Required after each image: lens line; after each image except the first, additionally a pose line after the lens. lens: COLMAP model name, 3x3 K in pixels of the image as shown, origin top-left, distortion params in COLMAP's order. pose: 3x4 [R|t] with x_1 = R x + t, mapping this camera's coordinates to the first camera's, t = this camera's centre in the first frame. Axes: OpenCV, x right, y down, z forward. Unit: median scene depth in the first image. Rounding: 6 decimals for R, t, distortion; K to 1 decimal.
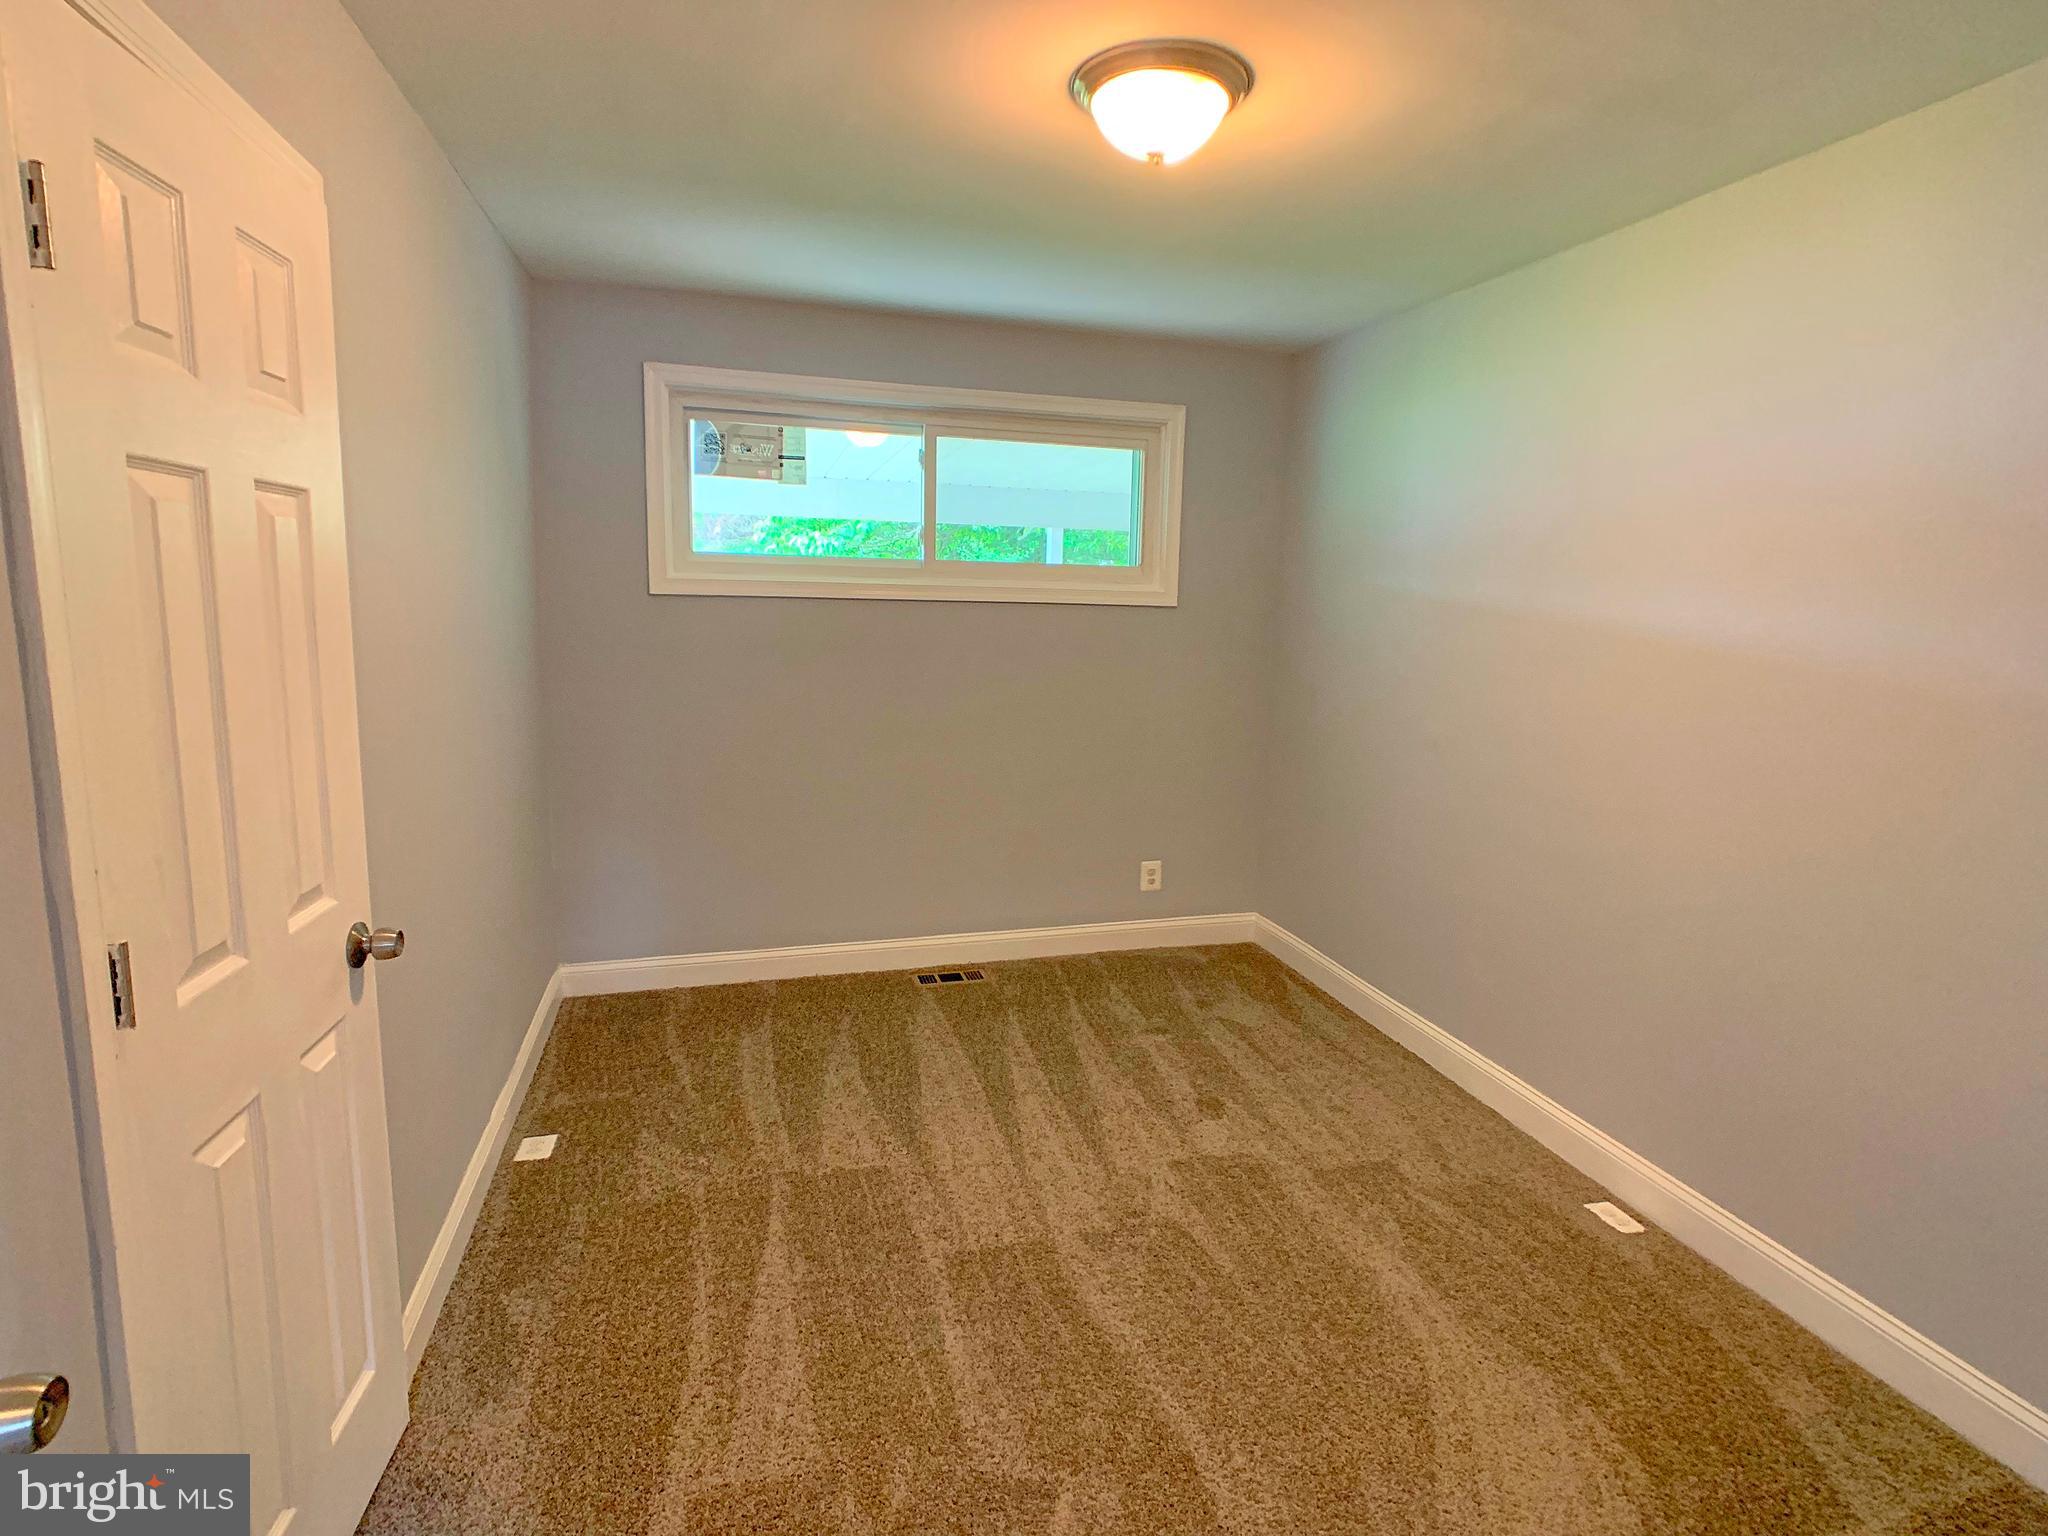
lens RADIAL K [[979.1, 0, 1020.8], [0, 979.1, 711.9], [0, 0, 1]] dist [0.000464, 0.015372]
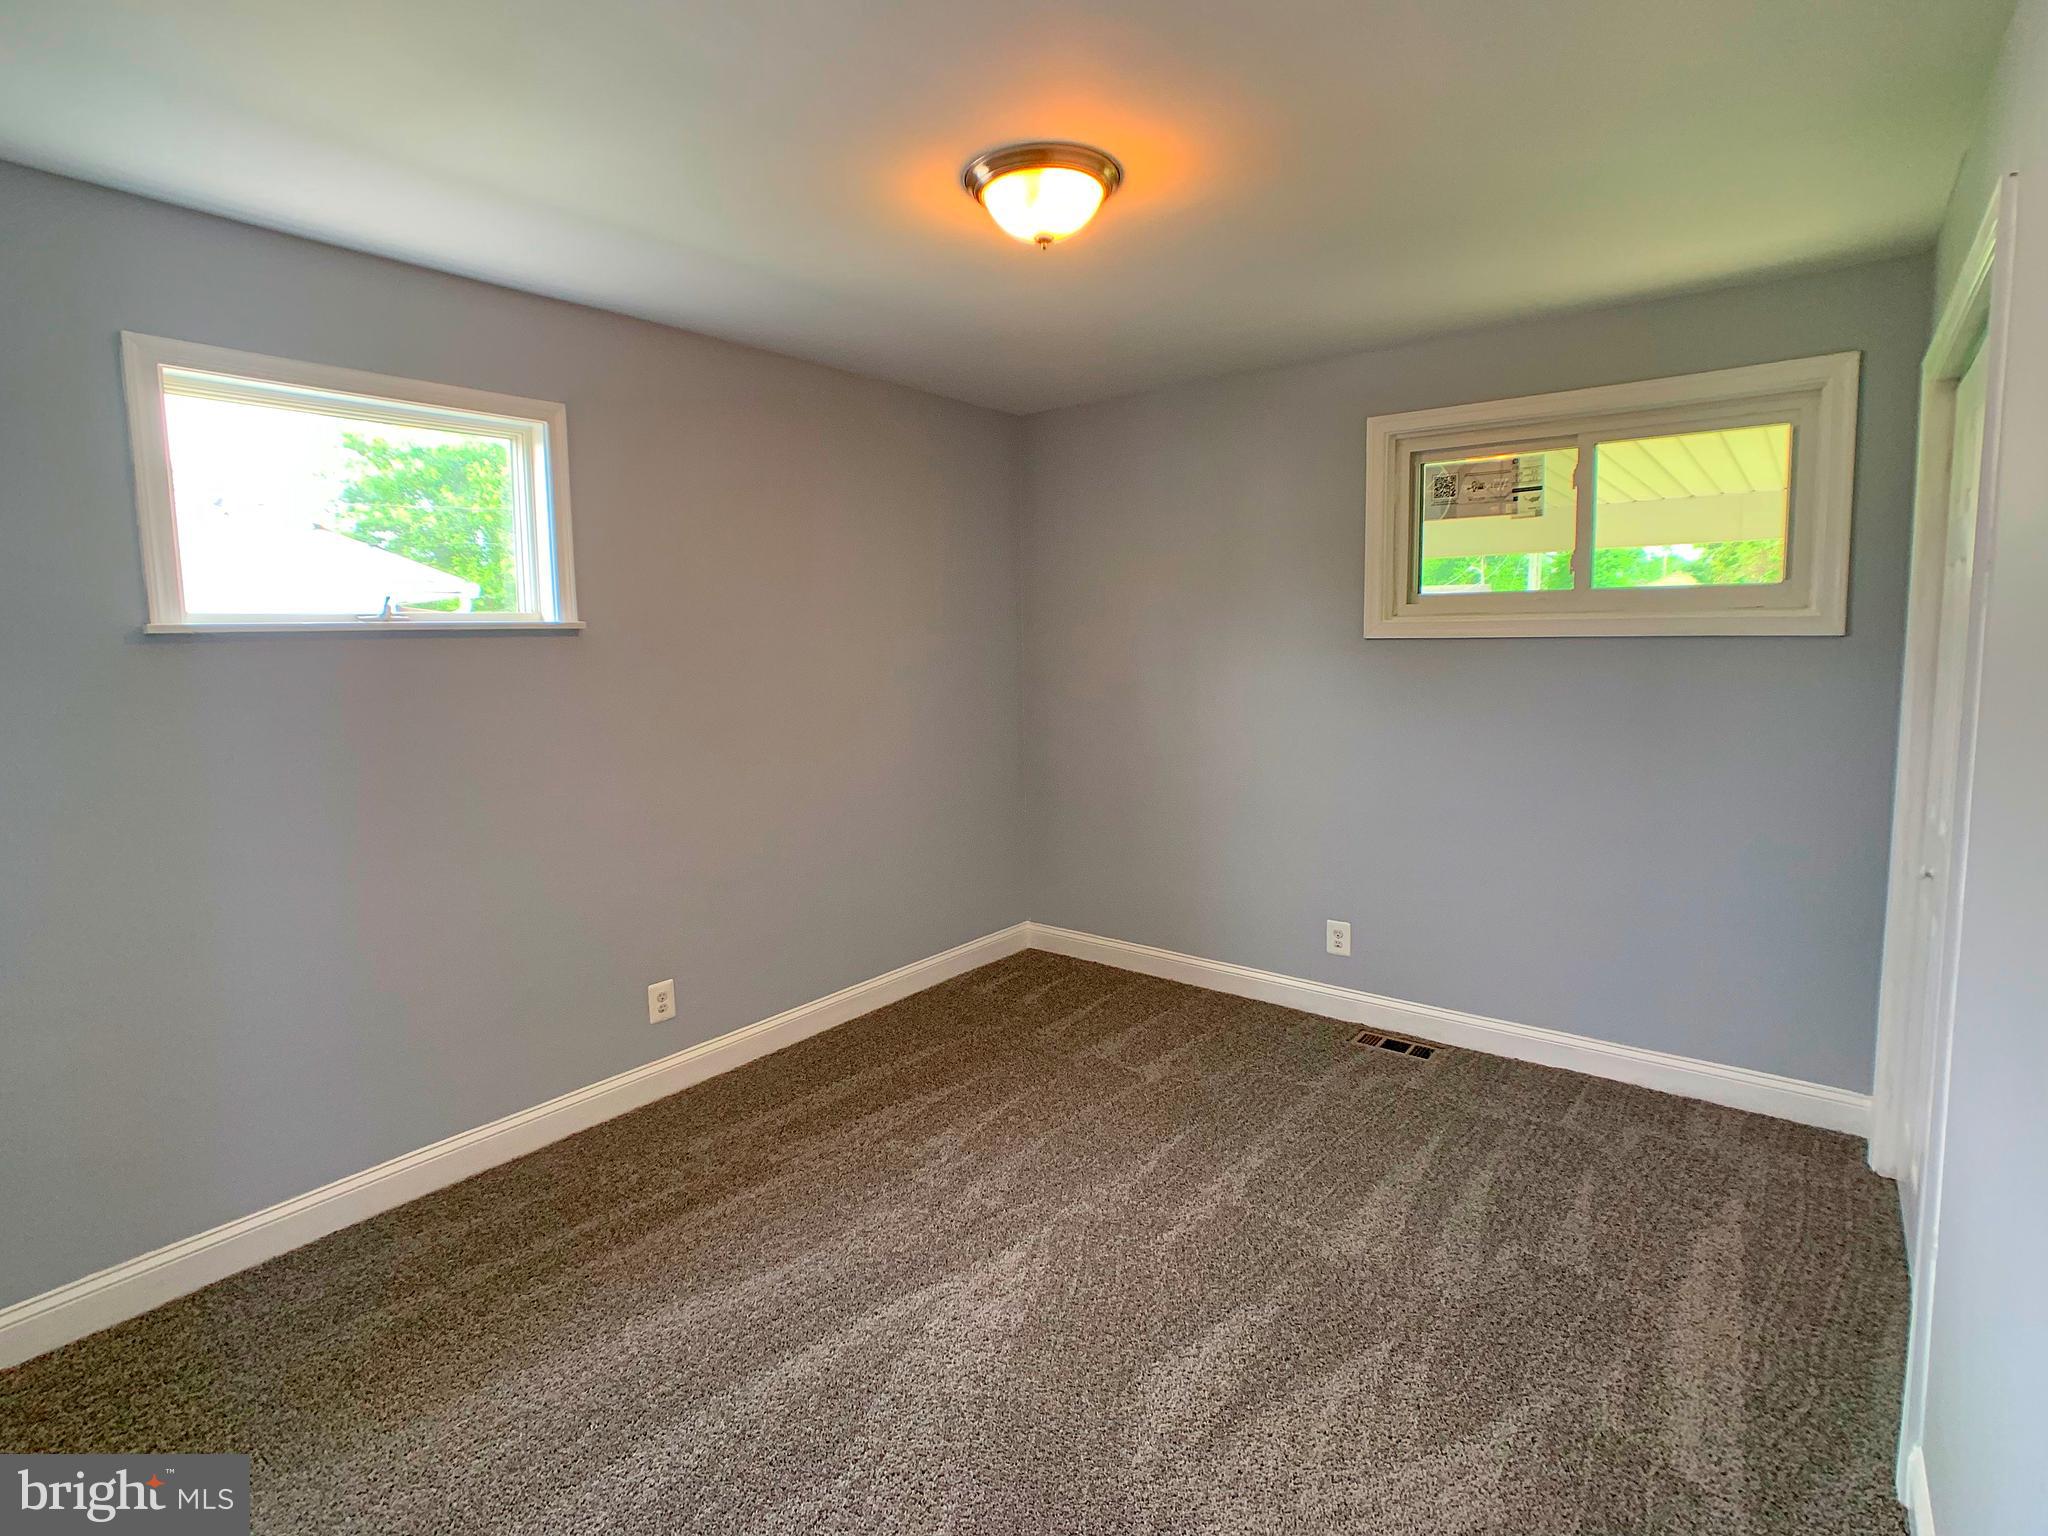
lens RADIAL K [[1005.3, 0, 1021.0], [0, 1005.3, 727.1], [0, 0, 1]] dist [-0.041629, 0.017657]
pose [[0.577764, 0.046449, -0.814881, 0.270686], [-0.077690, 0.996976, 0.001746, -0.001036], [0.812498, 0.062299, 0.579625, 0.087230]]
